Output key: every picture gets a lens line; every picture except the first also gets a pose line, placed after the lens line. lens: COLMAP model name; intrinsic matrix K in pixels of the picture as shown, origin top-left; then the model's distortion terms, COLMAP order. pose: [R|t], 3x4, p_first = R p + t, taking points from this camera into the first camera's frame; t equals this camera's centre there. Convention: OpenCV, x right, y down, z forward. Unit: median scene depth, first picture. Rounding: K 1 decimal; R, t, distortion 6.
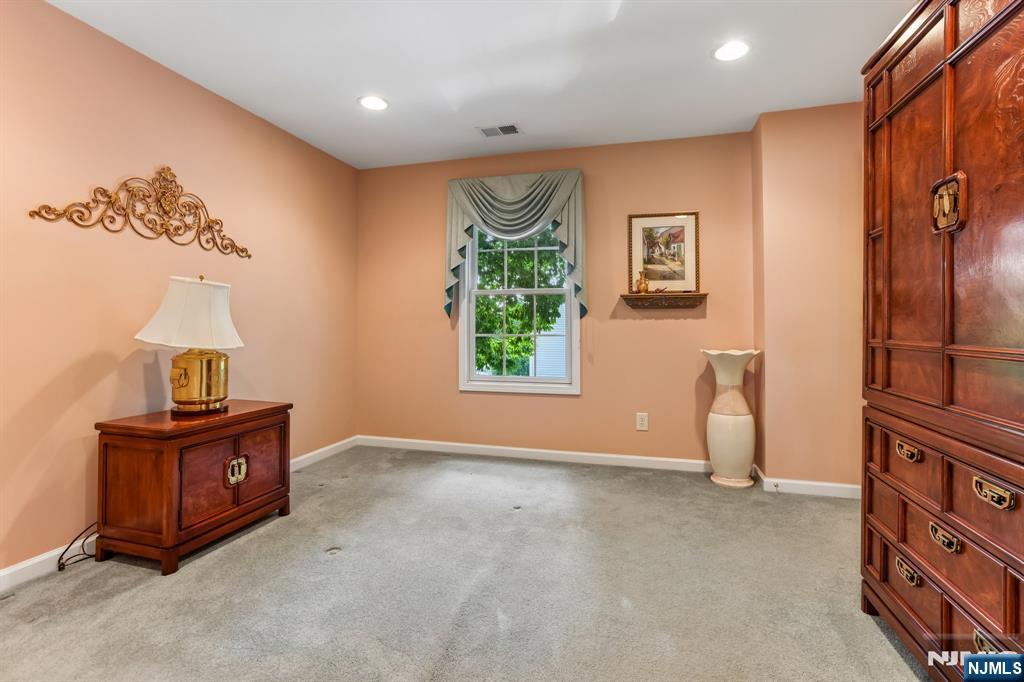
lens RADIAL K [[472.5, 0, 516.8], [0, 472.5, 328.0], [0, 0, 1]] dist [-0.000415, 0.000223]
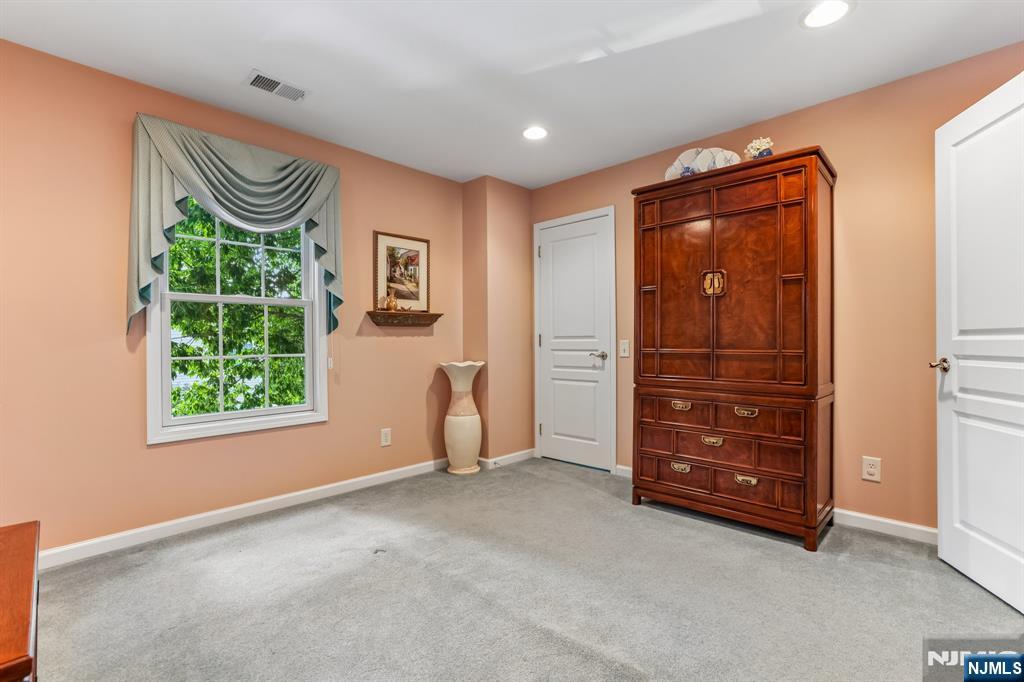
lens RADIAL K [[474.2, 0, 513.2], [0, 474.2, 346.3], [0, 0, 1]] dist [-0.000485, 0.000112]
pose [[0.484168, -0.015028, 0.874846, -0.504362], [0.011678, 0.999874, 0.010712, -0.004703], [-0.874897, 0.005030, 0.484283, 0.276786]]
